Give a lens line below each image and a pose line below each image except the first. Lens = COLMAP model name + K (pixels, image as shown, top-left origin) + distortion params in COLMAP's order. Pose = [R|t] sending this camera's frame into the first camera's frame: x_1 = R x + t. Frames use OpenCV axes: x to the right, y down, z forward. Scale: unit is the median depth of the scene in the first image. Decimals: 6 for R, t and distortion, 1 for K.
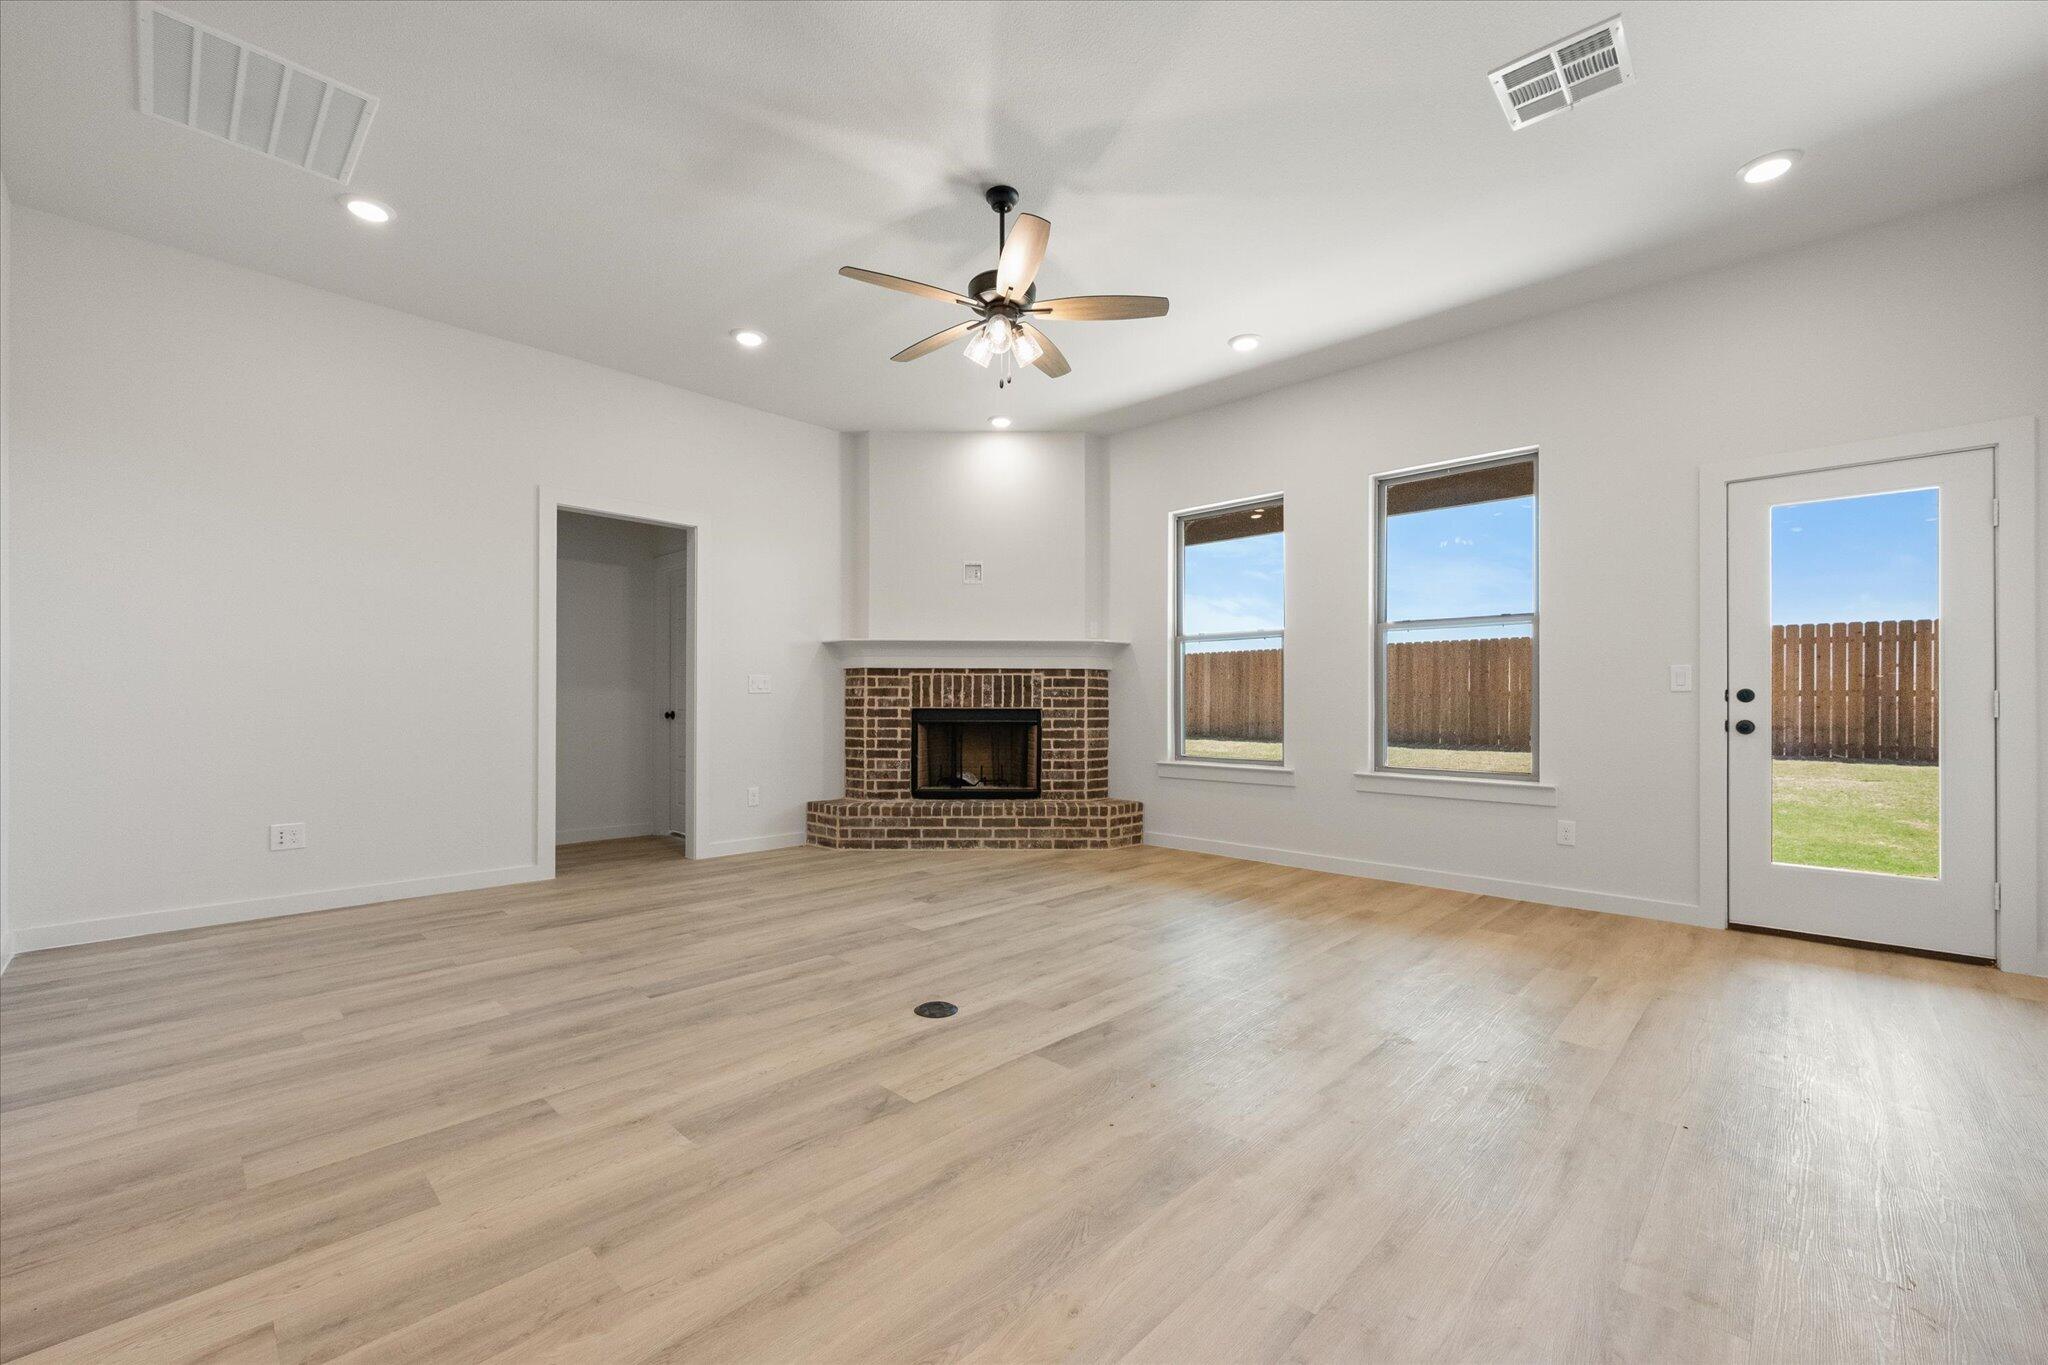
lens RADIAL K [[830.1, 0, 1011.5], [0, 830.1, 702.5], [0, 0, 1]] dist [0.000036, 0.000001]
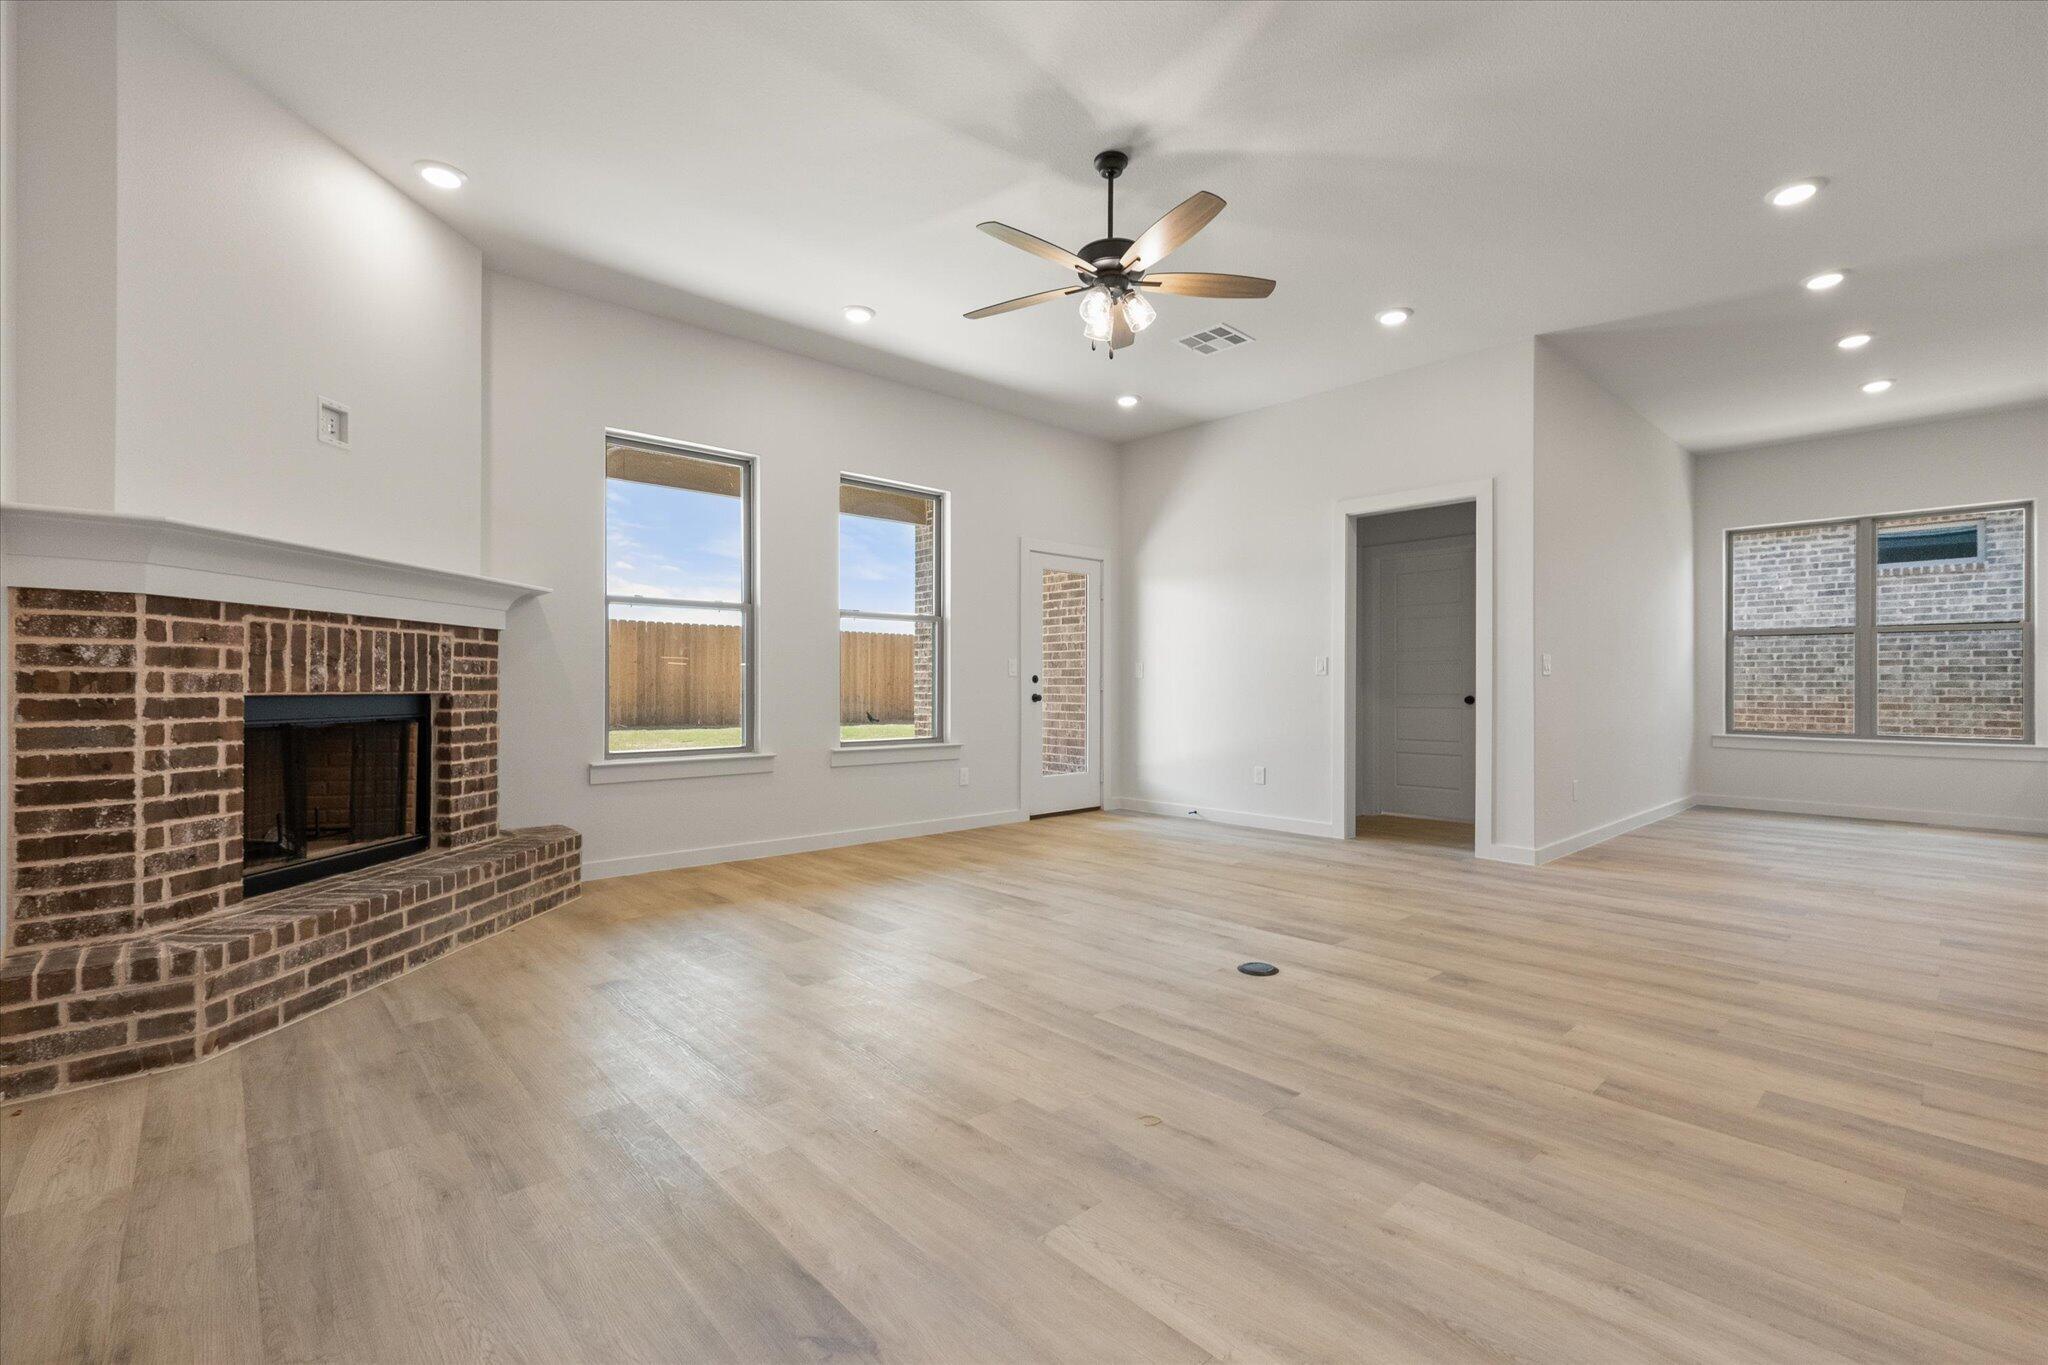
lens RADIAL K [[892.5, 0, 1034.5], [0, 892.5, 685.4], [0, 0, 1]] dist [-0.002030, -0.000009]
pose [[0.055309, -0.001828, 0.998468, -0.571153], [-0.000084, 0.999998, 0.001836, 0.000607], [-0.998469, -0.000185, 0.055309, 0.556151]]
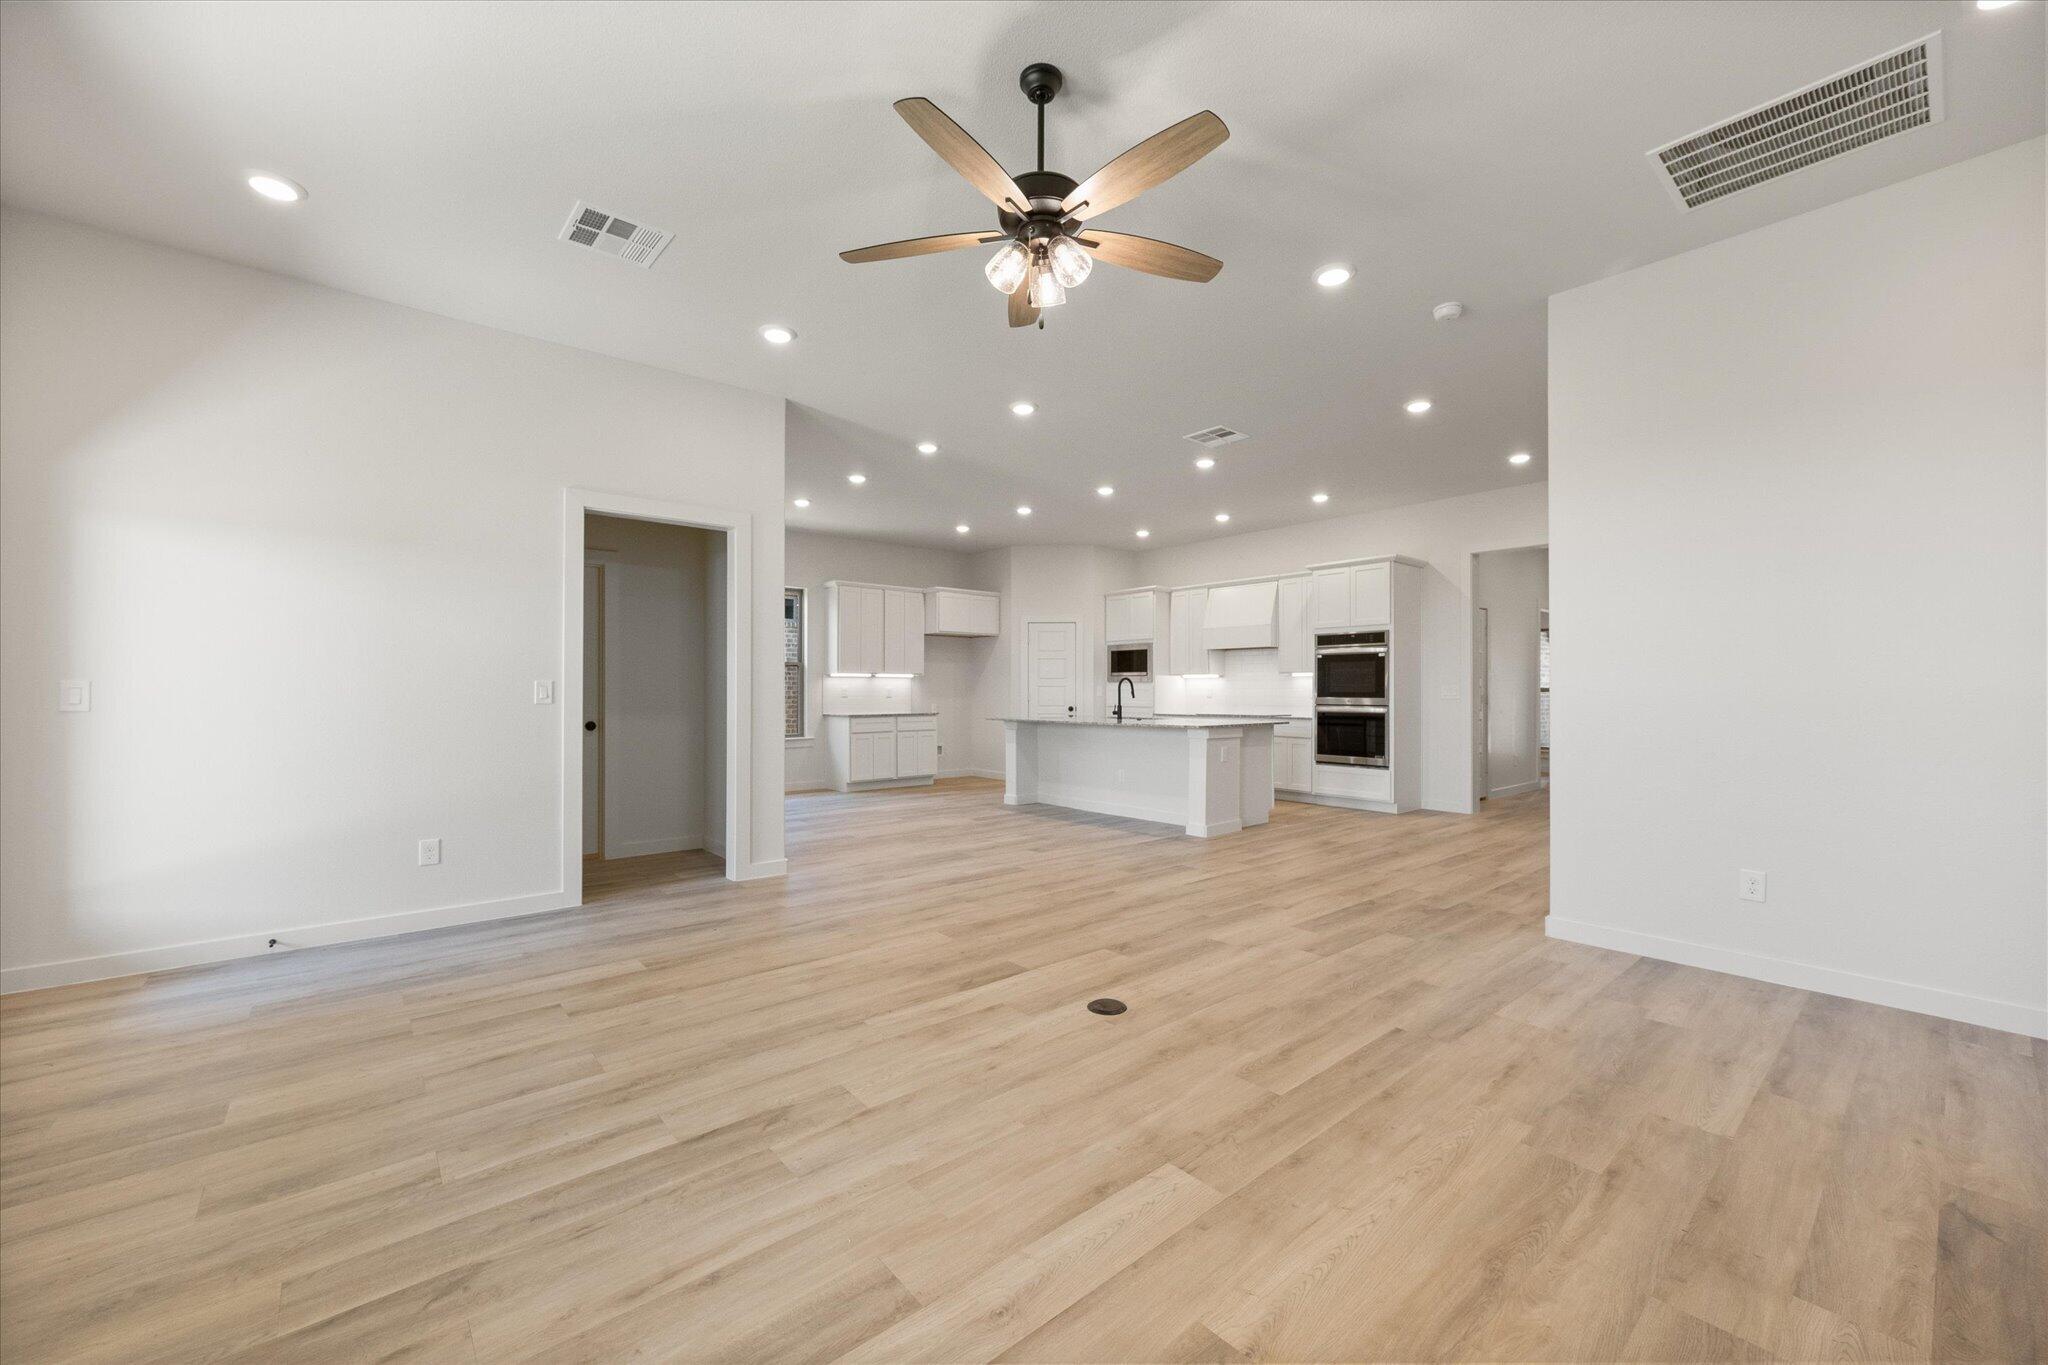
lens RADIAL K [[798.7, 0, 1013.8], [0, 798.7, 689.5], [0, 0, 1]] dist [-0.001195, 0.000041]
pose [[-0.994615, -0.003284, 0.103583, -0.034768], [-0.003021, 0.999992, 0.002701, -0.024688], [-0.103591, 0.002373, -0.994617, 0.939004]]
